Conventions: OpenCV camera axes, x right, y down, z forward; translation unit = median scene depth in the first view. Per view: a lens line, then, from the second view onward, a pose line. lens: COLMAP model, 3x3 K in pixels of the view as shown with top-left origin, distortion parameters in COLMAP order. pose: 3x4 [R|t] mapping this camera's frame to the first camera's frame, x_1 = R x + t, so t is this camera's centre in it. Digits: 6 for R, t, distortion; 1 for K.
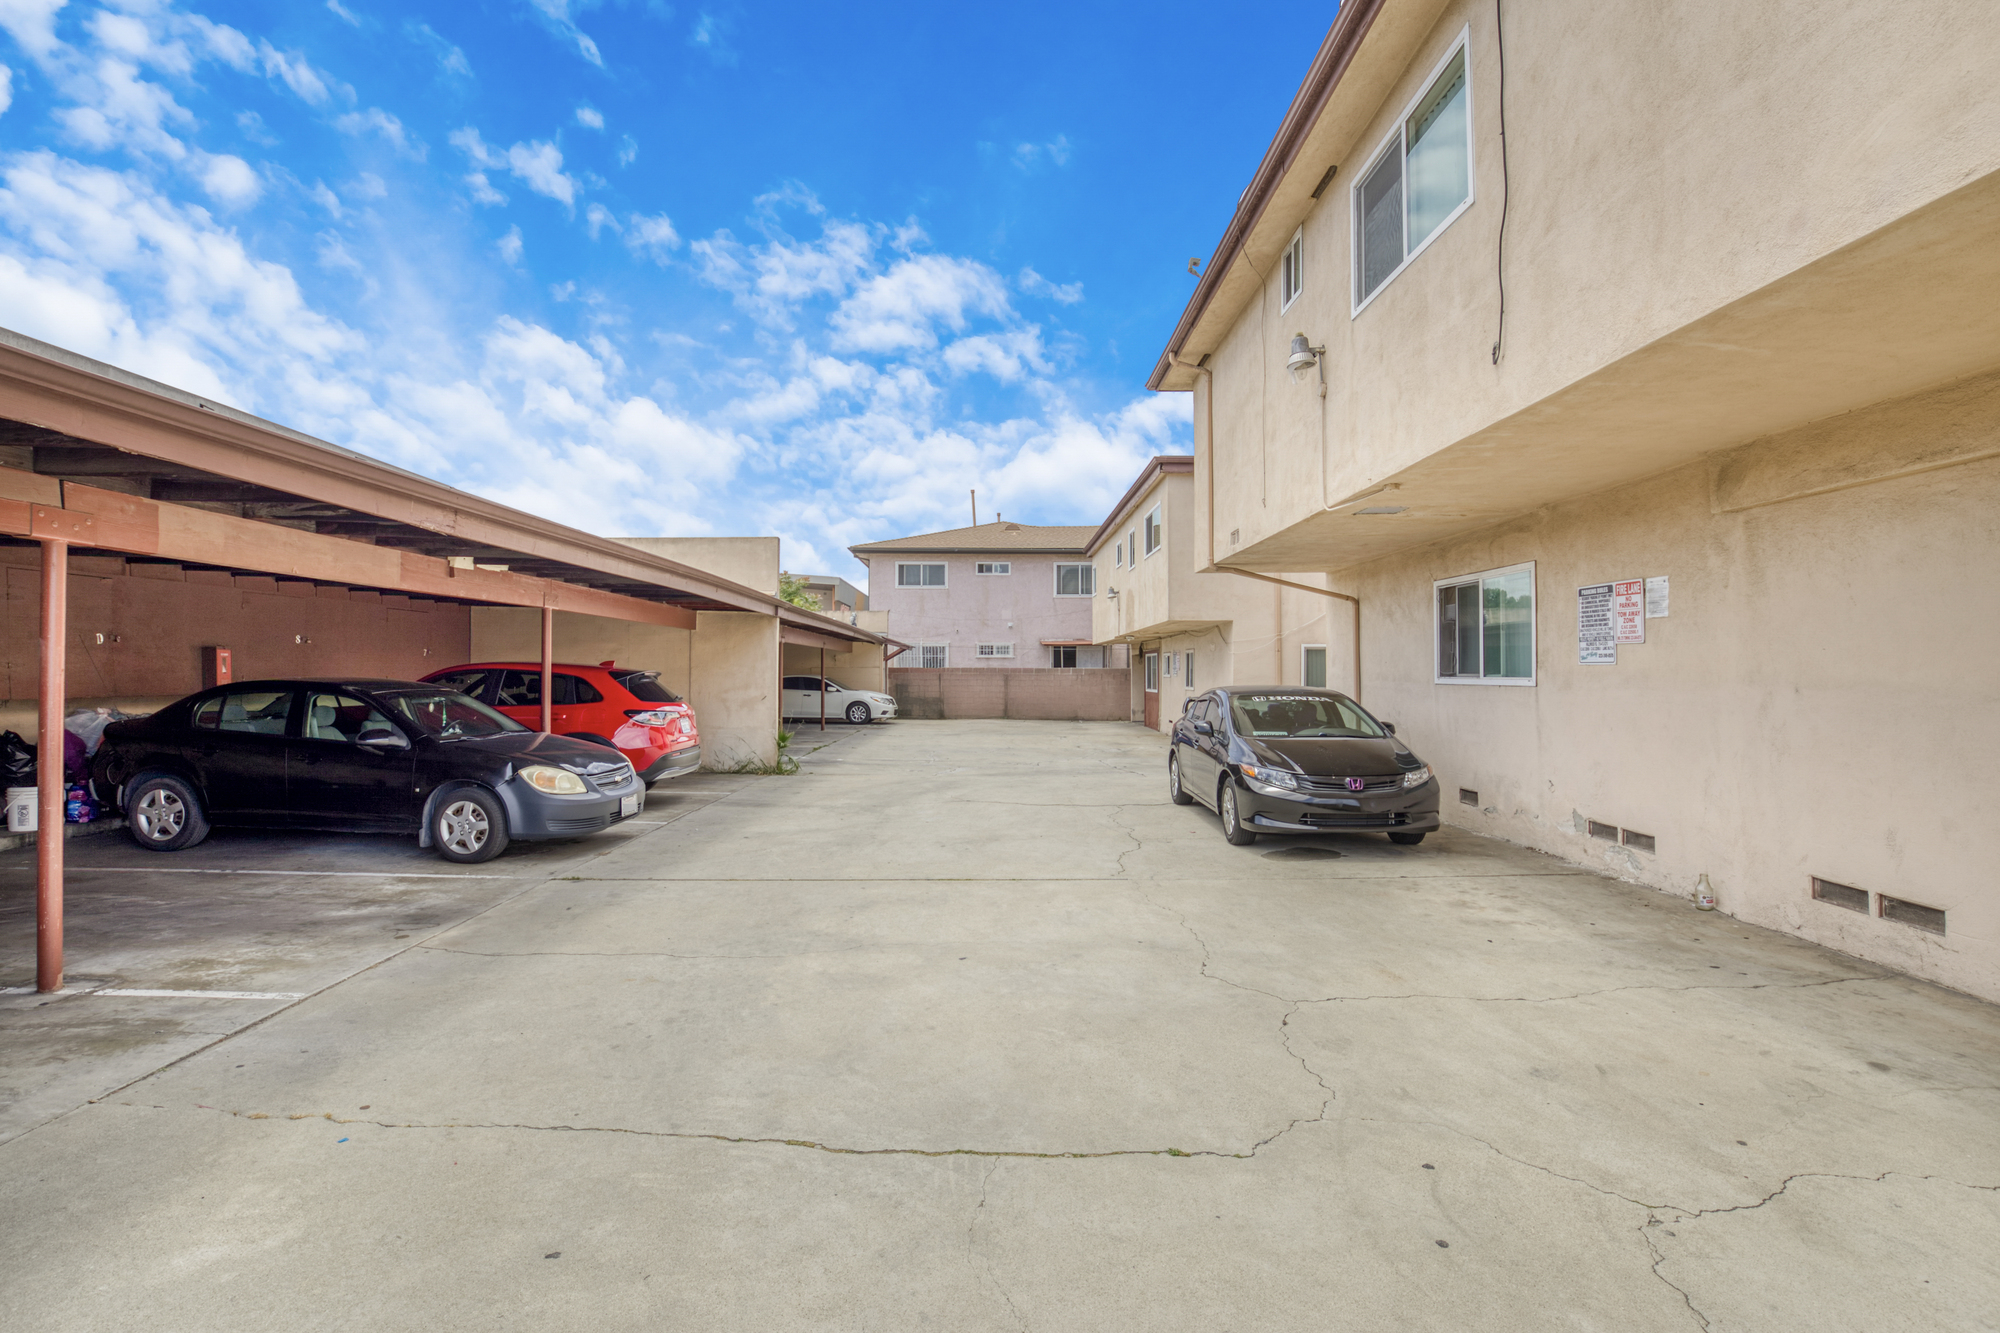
lens RADIAL K [[930.7, 0, 1000.0], [0, 930.7, 666.5], [0, 0, 1]] dist [-0.035428, 0.007452]
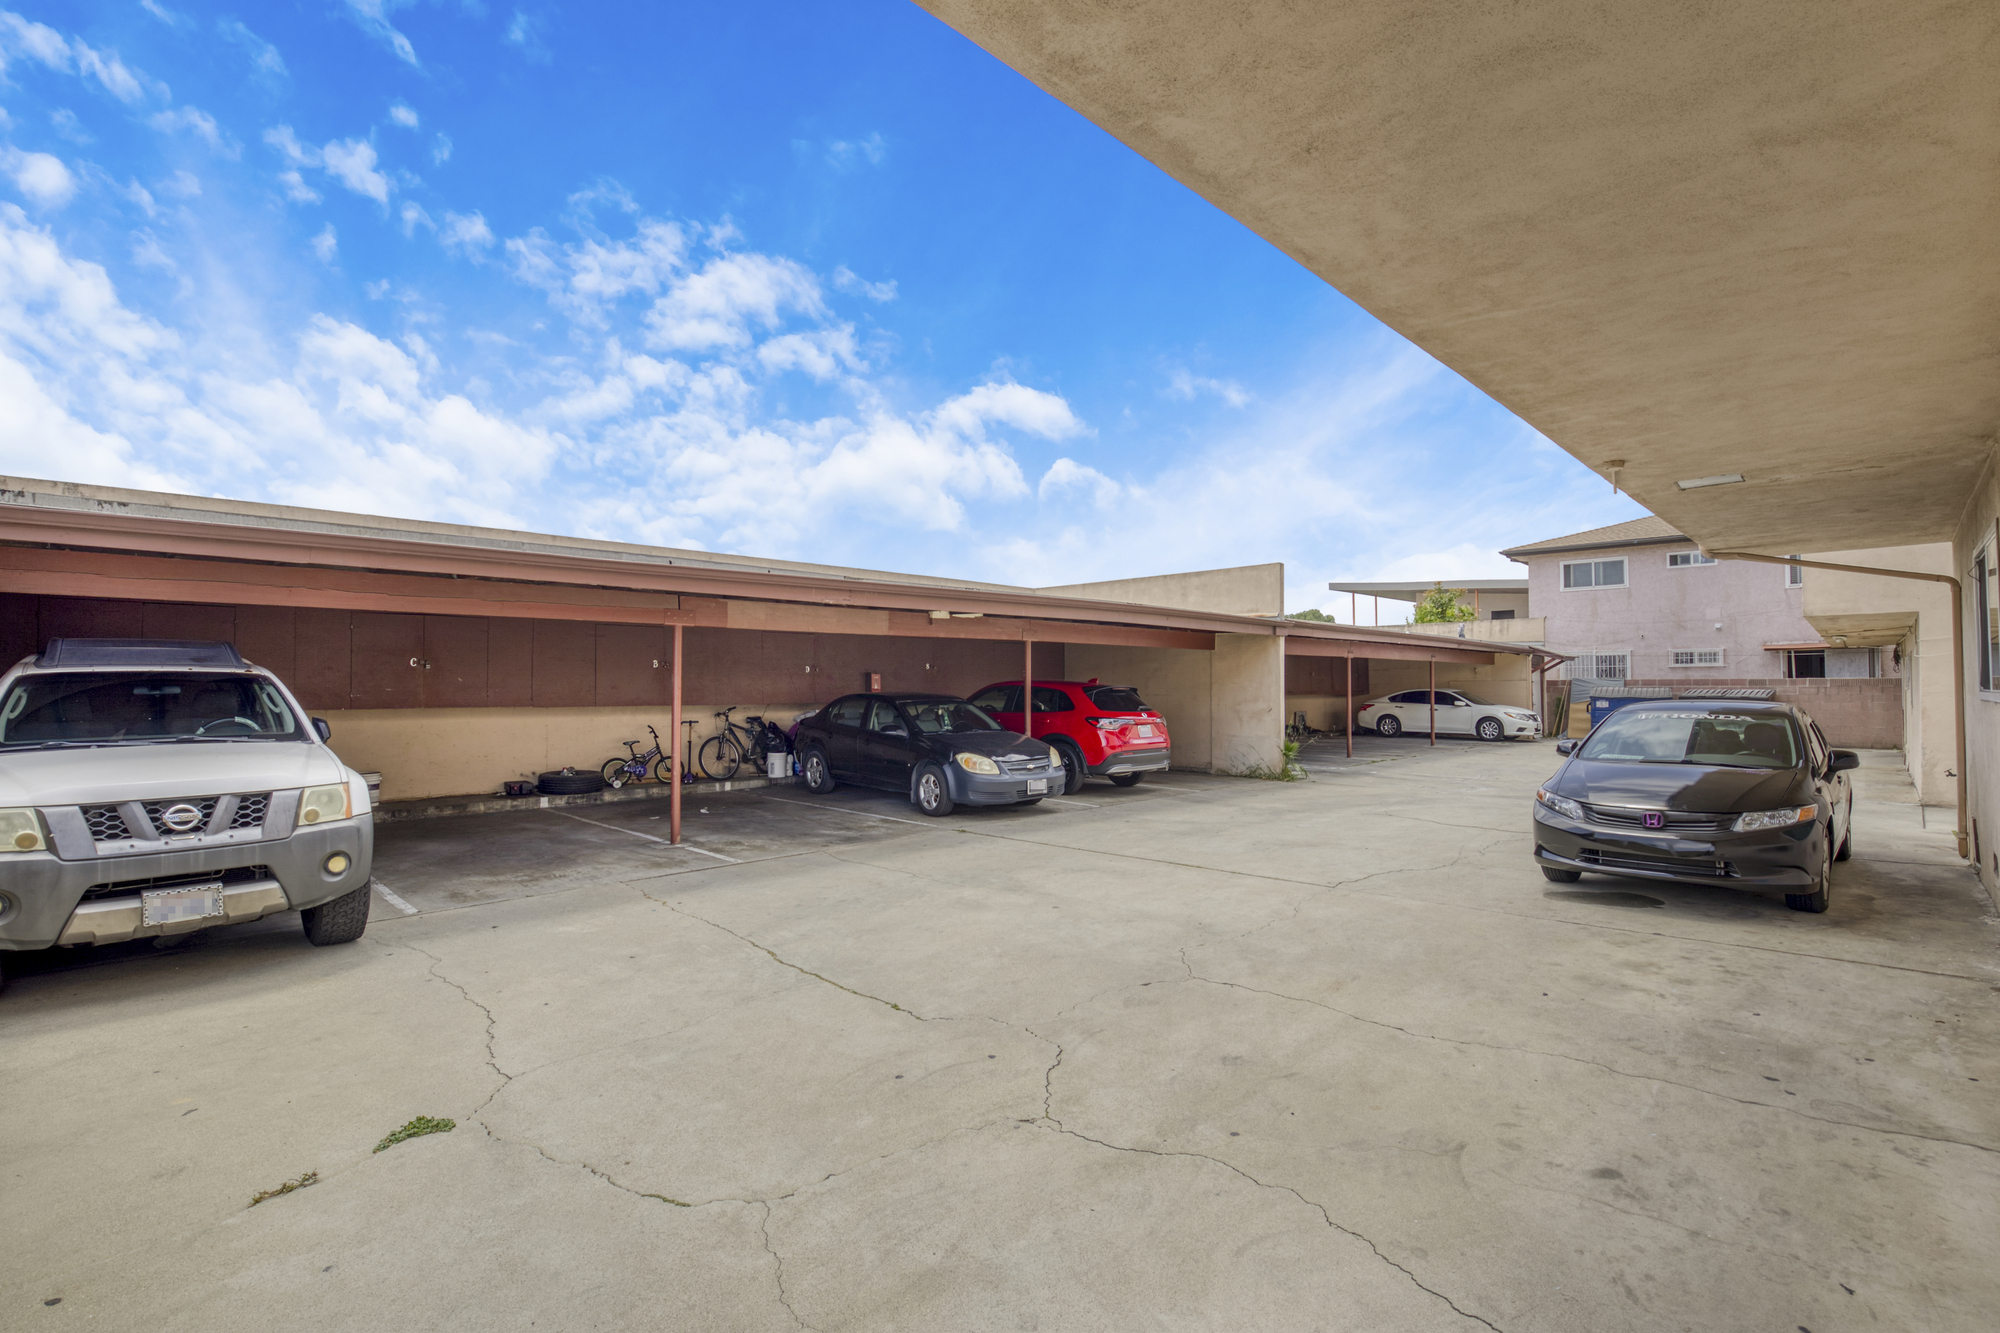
lens RADIAL K [[907.3, 0, 1000.0], [0, 907.3, 666.5], [0, 0, 1]] dist [-0.022484, 0.000587]
pose [[0.713694, -0.020447, -0.700159, 0.849598], [0.009189, 0.999761, -0.019830, 0.002052], [0.700397, 0.007718, 0.713711, 0.038224]]
